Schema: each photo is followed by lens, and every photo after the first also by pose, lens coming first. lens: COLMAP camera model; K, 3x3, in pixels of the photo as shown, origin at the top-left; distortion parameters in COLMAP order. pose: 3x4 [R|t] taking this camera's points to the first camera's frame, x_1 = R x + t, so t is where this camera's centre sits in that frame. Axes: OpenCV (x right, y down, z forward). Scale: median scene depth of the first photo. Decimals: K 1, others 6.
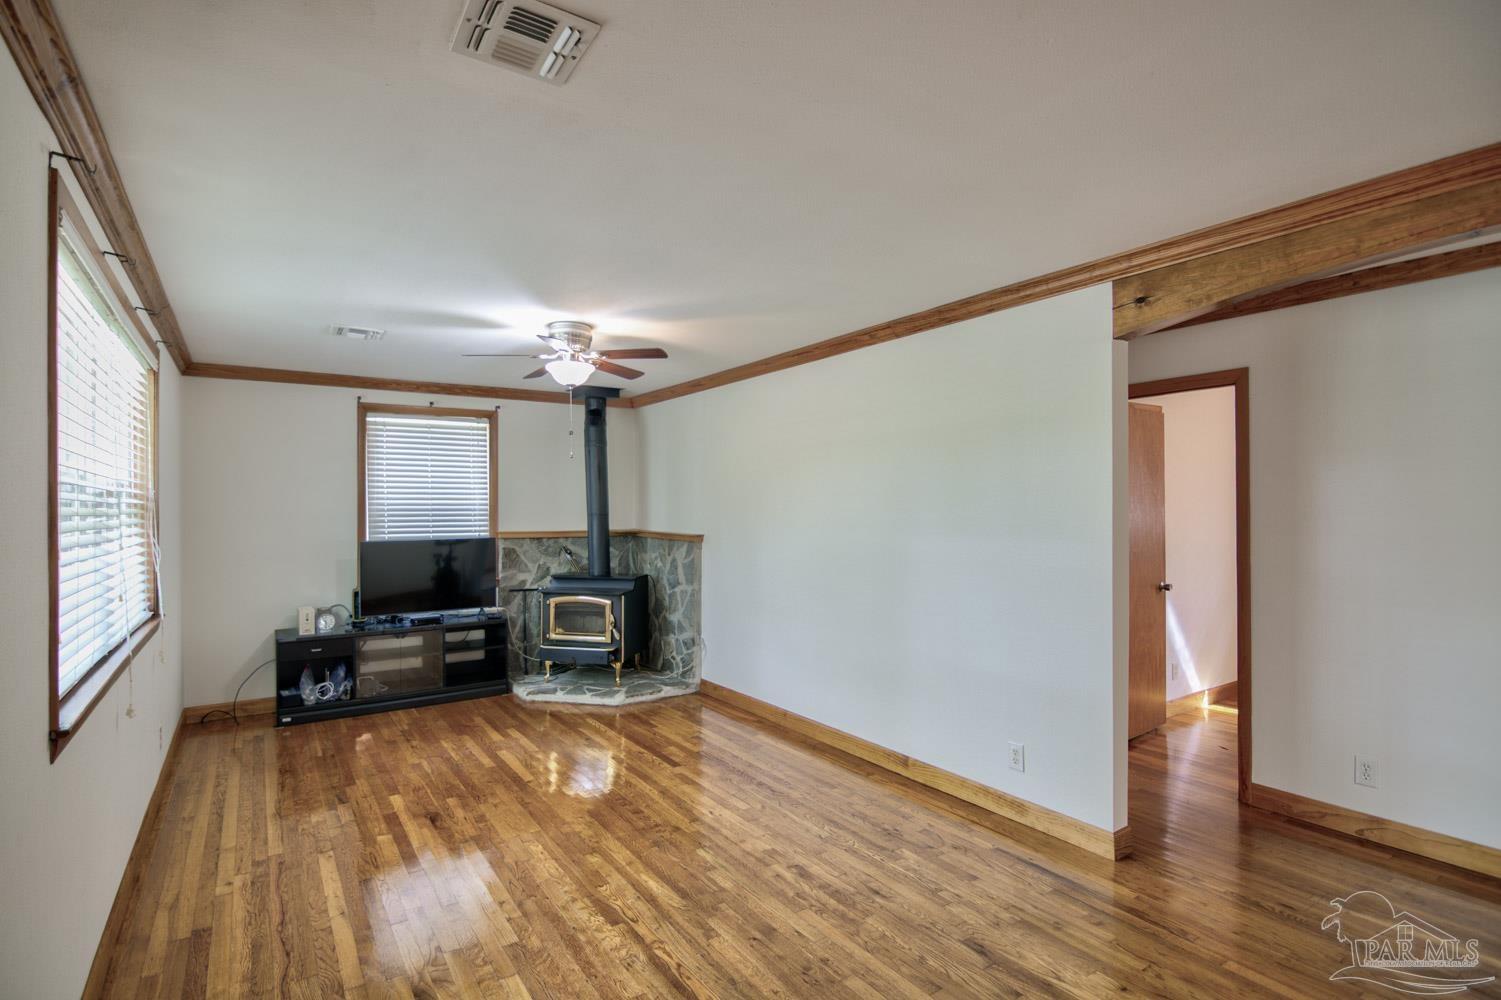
lens RADIAL K [[727.8, 0, 737.8], [0, 727.8, 497.4], [0, 0, 1]] dist [0.010397, -0.007714]
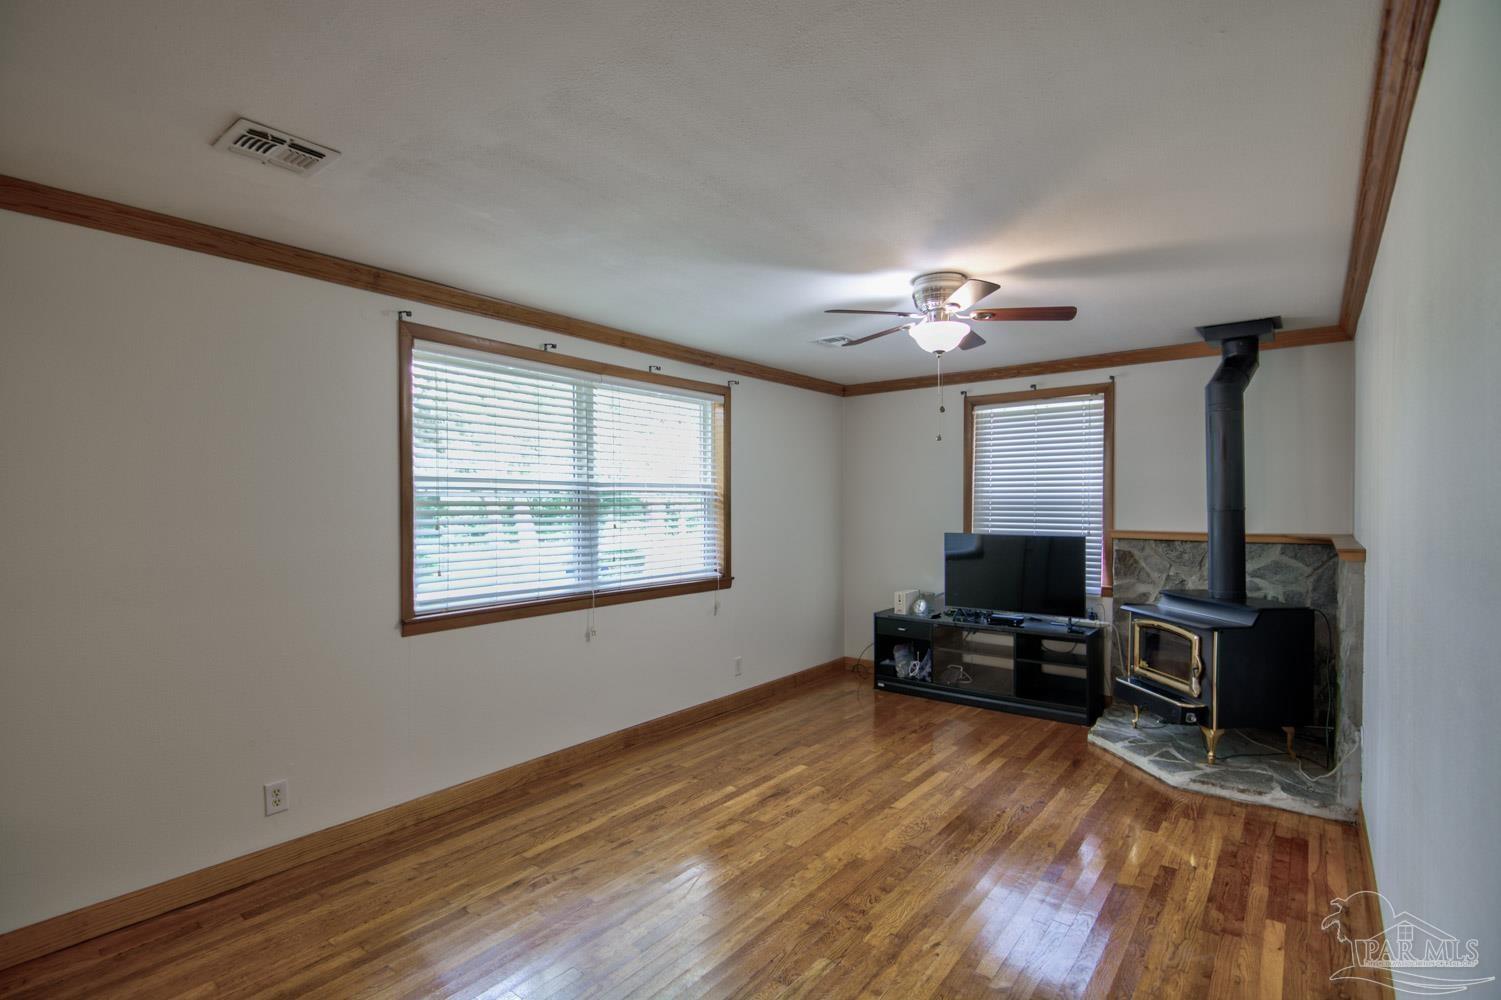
lens RADIAL K [[727.8, 0, 761.6], [0, 727.8, 505.4], [0, 0, 1]] dist [0.010397, -0.007714]
pose [[0.314210, 0.005975, -0.949335, 0.384450], [0.014744, 0.999829, 0.011173, 0.005727], [0.949239, -0.017508, 0.314068, 0.434616]]
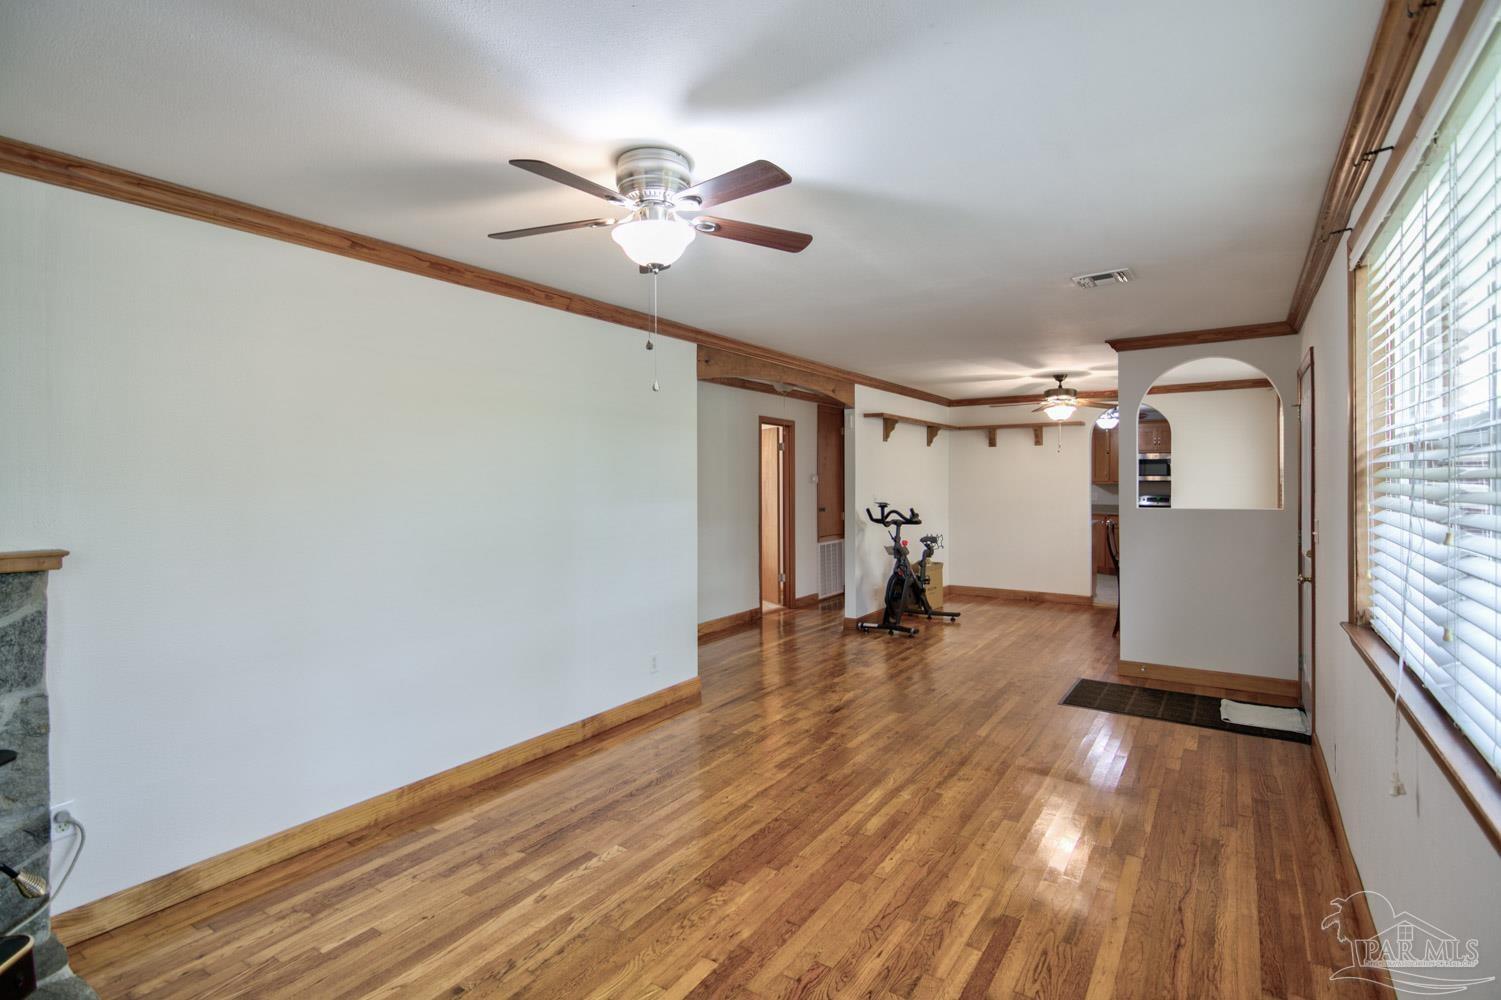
lens RADIAL K [[680.7, 0, 747.3], [0, 680.7, 493.1], [0, 0, 1]] dist [-0.017219, 0.000147]
pose [[-0.358704, -0.008949, 0.933408, -0.588776], [-0.004582, 0.999959, 0.007826, 0.017725], [-0.933440, -0.001469, -0.358730, 0.881185]]
